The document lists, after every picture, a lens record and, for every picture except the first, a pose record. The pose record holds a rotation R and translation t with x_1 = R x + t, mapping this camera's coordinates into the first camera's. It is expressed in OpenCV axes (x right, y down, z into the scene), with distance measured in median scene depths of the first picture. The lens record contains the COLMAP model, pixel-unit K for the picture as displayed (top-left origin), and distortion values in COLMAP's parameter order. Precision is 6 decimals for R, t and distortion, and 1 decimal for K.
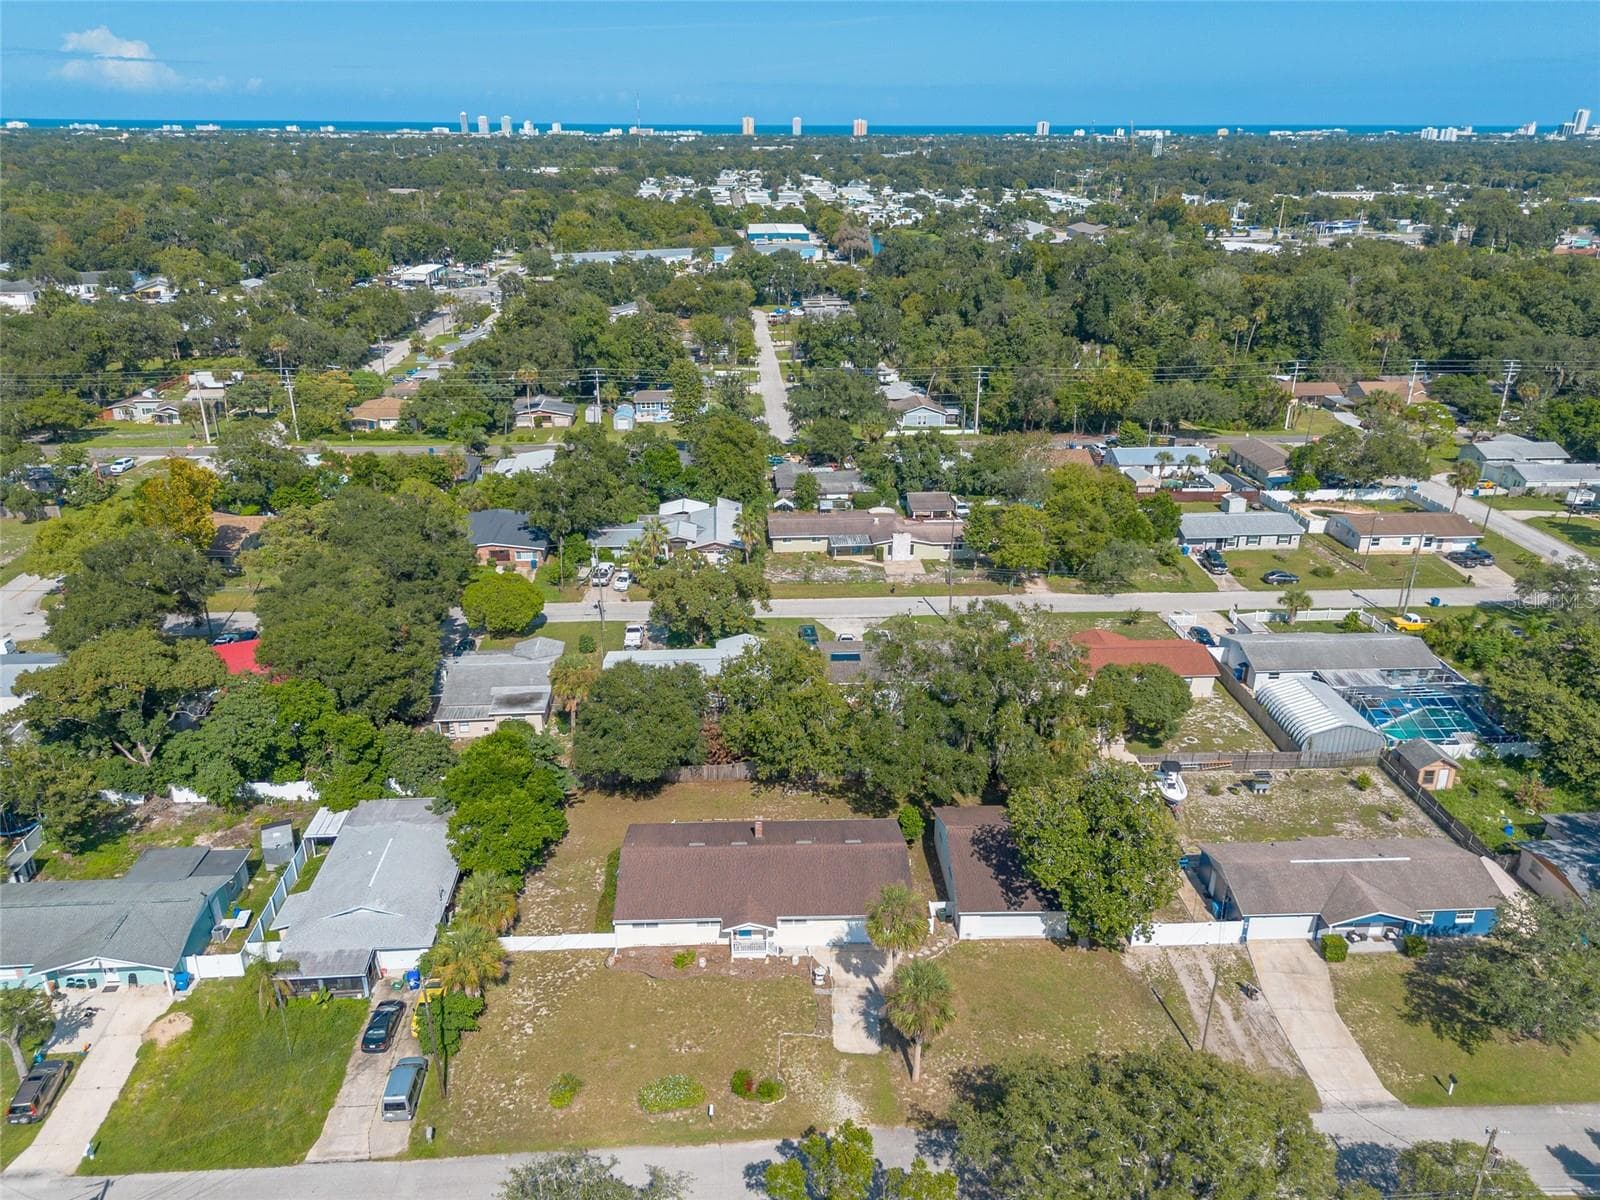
lens RADIAL K [[1135.2, 0, 789.4], [0, 1135.2, 606.9], [0, 0, 1]] dist [0.059579, -0.055689]
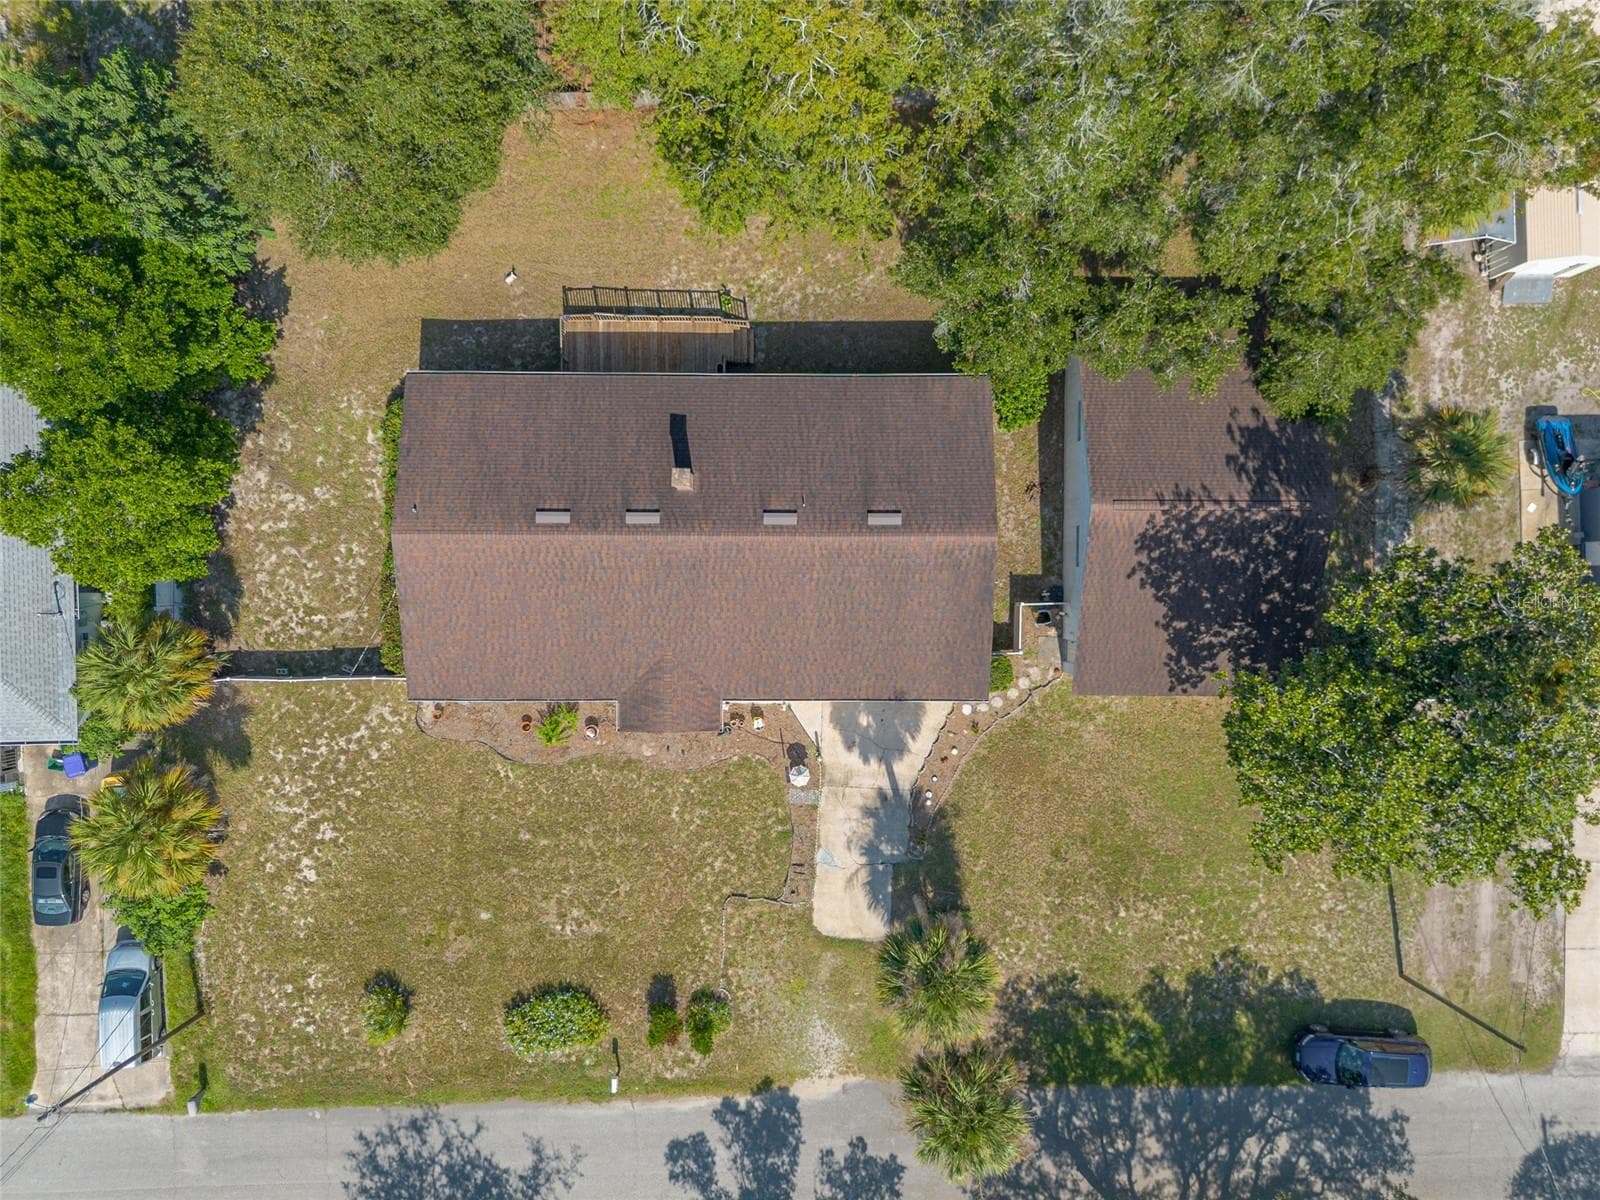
lens RADIAL K [[1135.2, 0, 805.8], [0, 1135.2, 603.2], [0, 0, 1]] dist [0.059579, -0.055689]
pose [[0.999258, 0.037476, -0.008901, 0.017183], [-0.006065, 0.381286, 0.924437, -0.124872], [0.038038, -0.923697, 0.381231, 0.464633]]
